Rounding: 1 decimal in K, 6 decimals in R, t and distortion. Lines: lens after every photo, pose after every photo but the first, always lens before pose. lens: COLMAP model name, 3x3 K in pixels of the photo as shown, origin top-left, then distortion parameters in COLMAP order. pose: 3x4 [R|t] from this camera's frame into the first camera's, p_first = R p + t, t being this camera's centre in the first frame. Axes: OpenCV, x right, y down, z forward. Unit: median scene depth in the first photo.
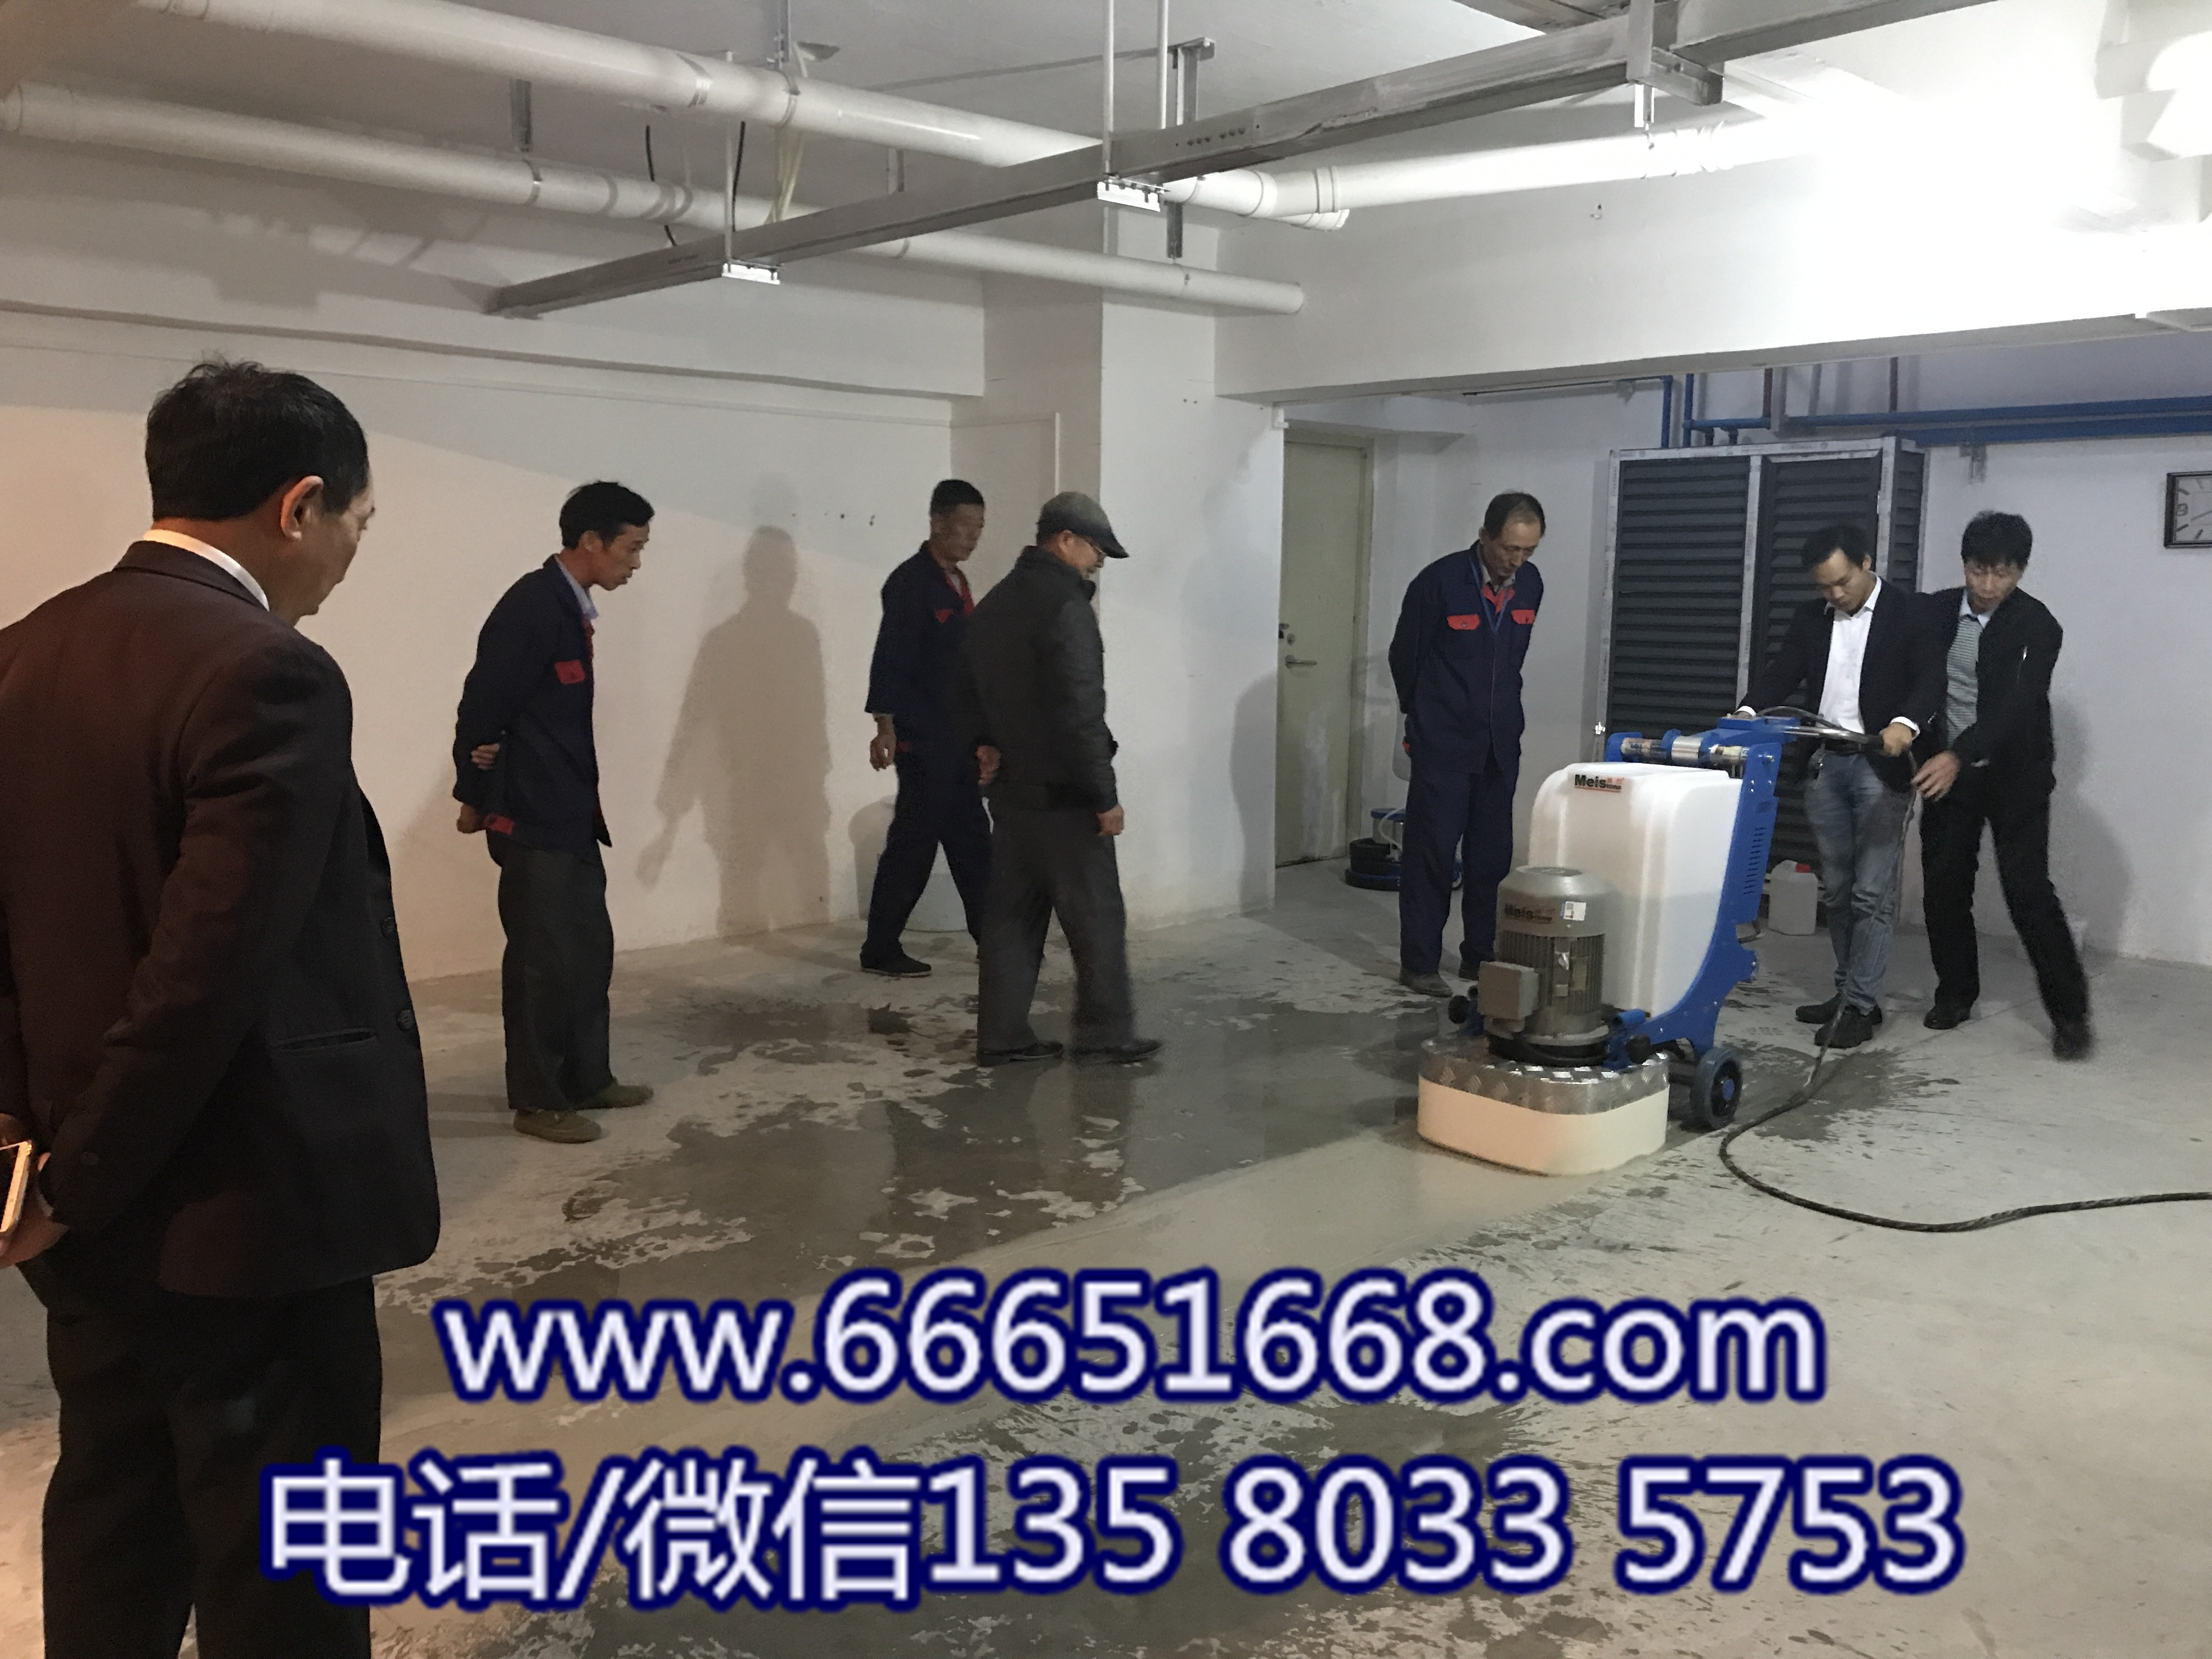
lens RADIAL K [[1922.6, 0, 1104.1], [0, 1922.6, 873.2], [0, 0, 1]] dist [0.057921, -0.106893]
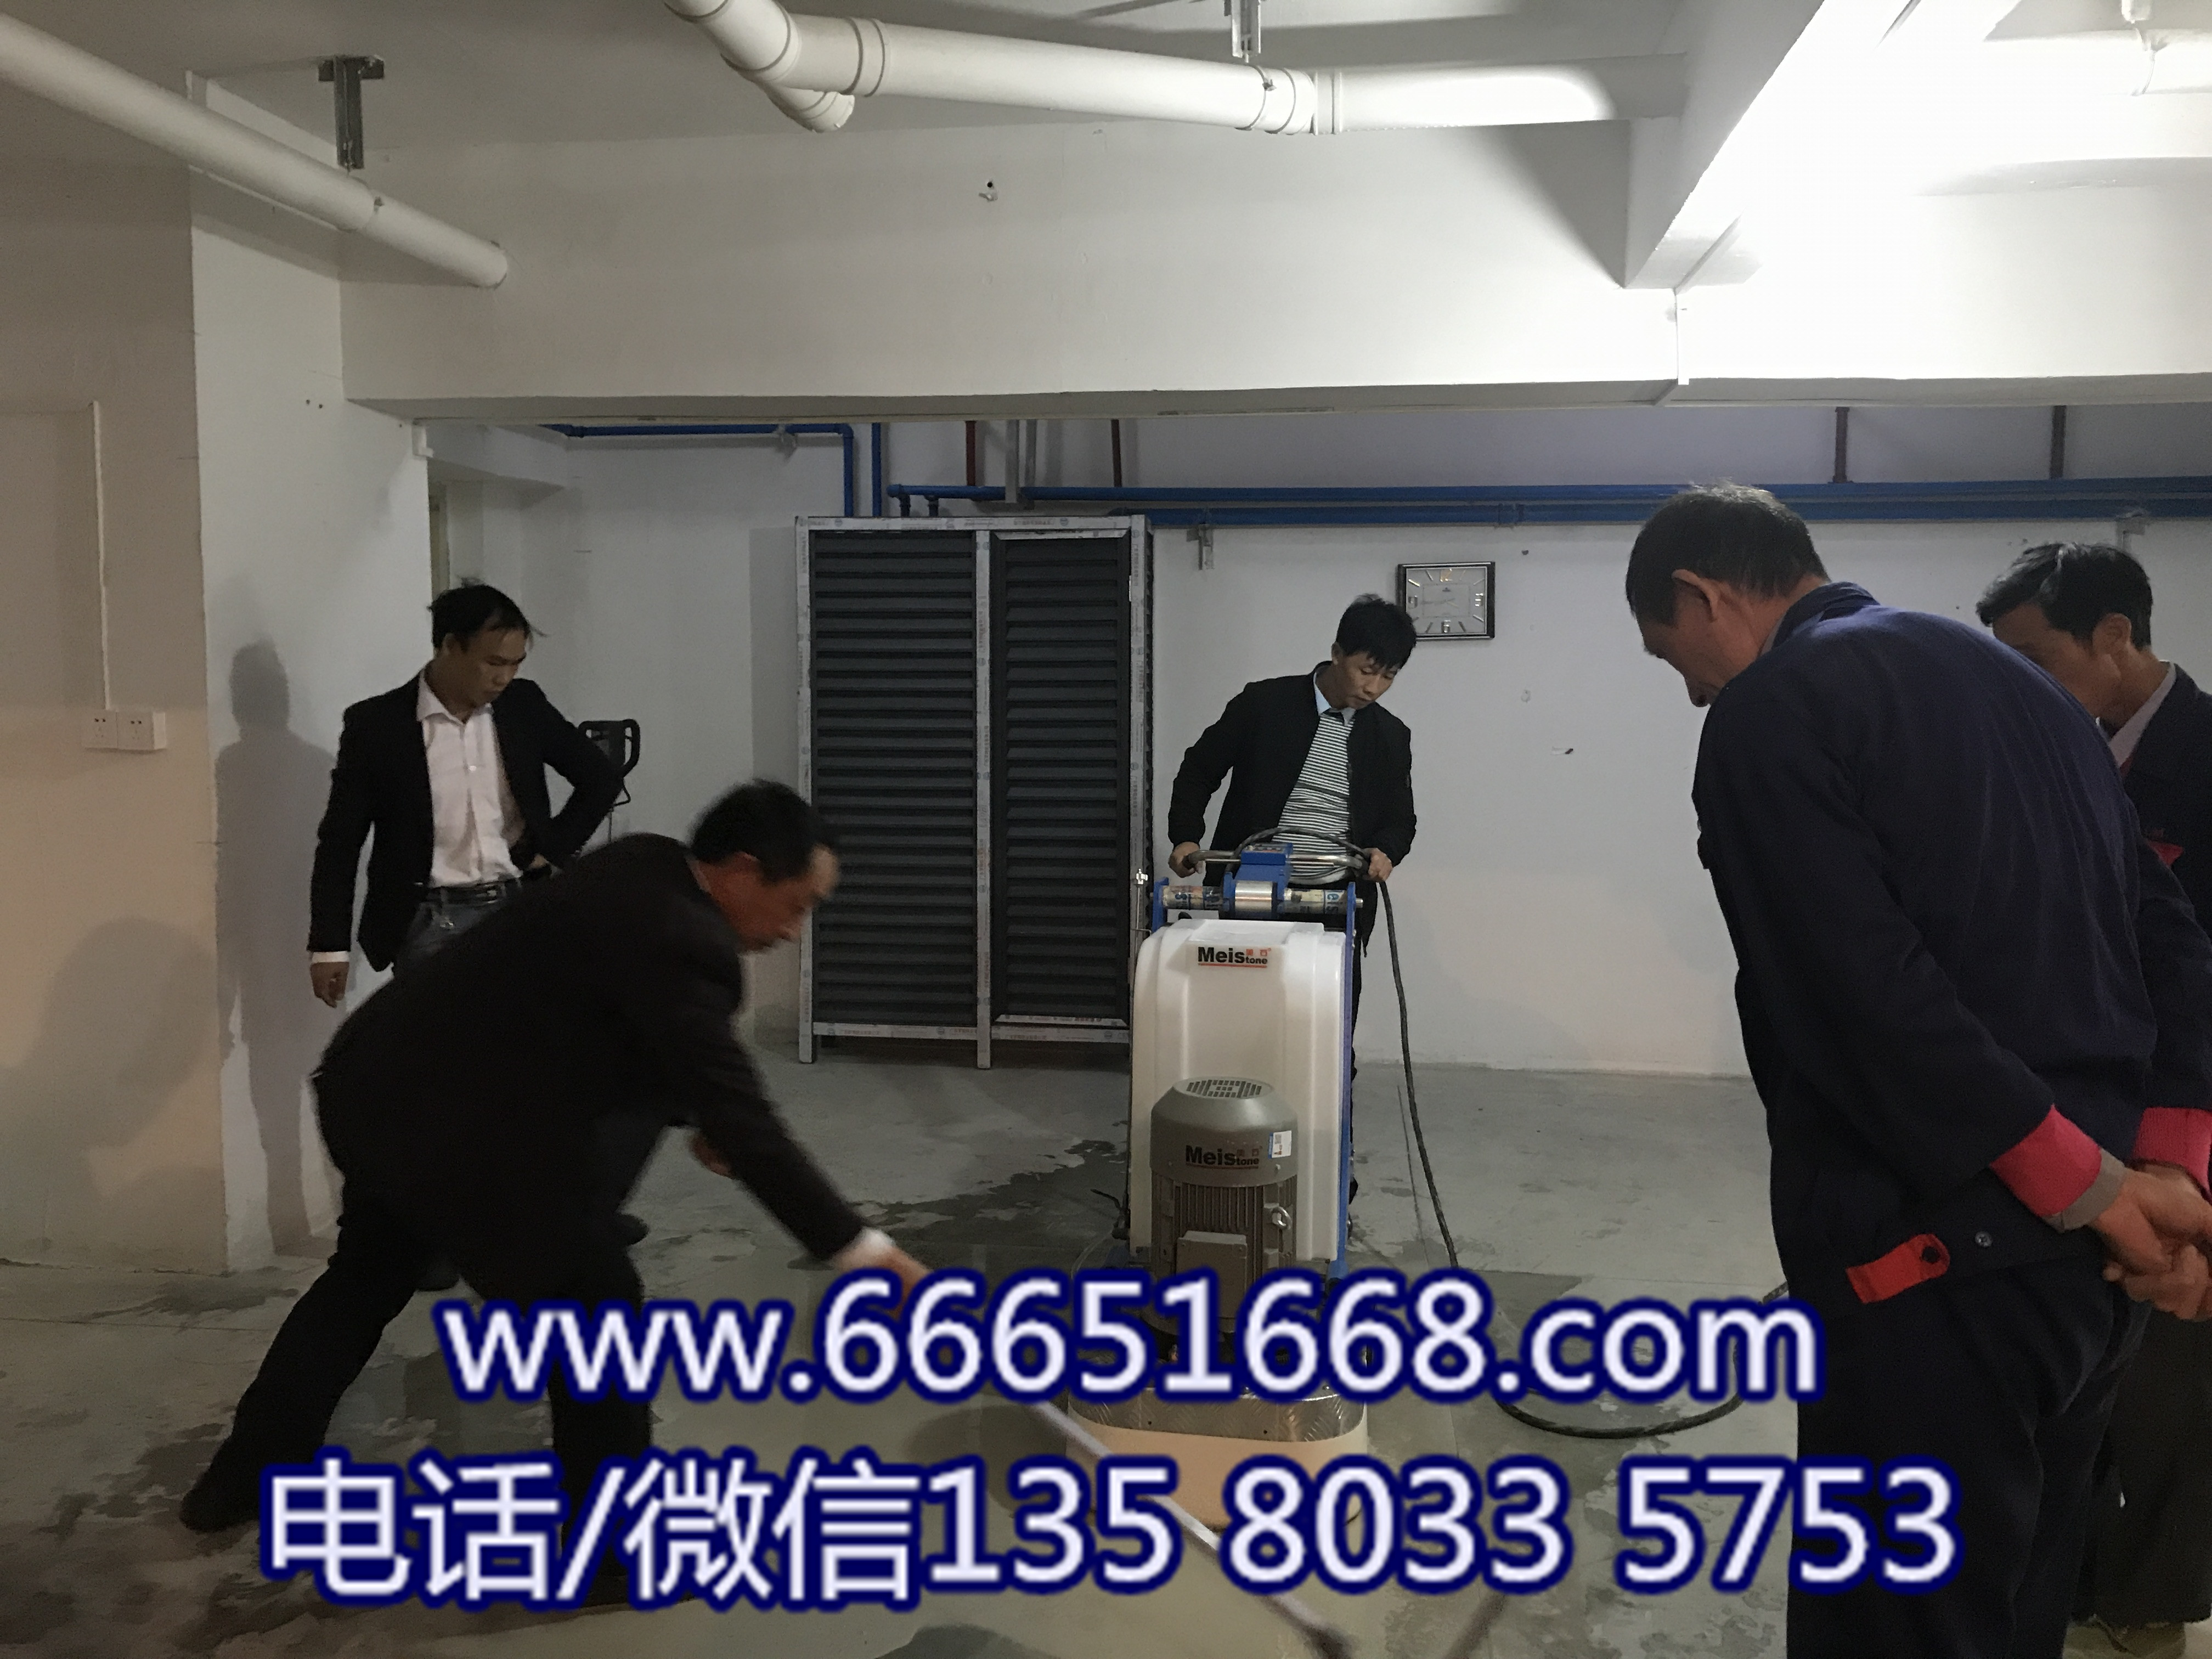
lens RADIAL K [[1922.6, 0, 1104.1], [0, 1922.6, 873.2], [0, 0, 1]] dist [0.057921, -0.106893]
pose [[0.771771, -0.069313, 0.632112, -0.166089], [0.098410, 0.995085, -0.011039, -0.052465], [-0.628240, 0.070726, 0.774799, 0.327052]]
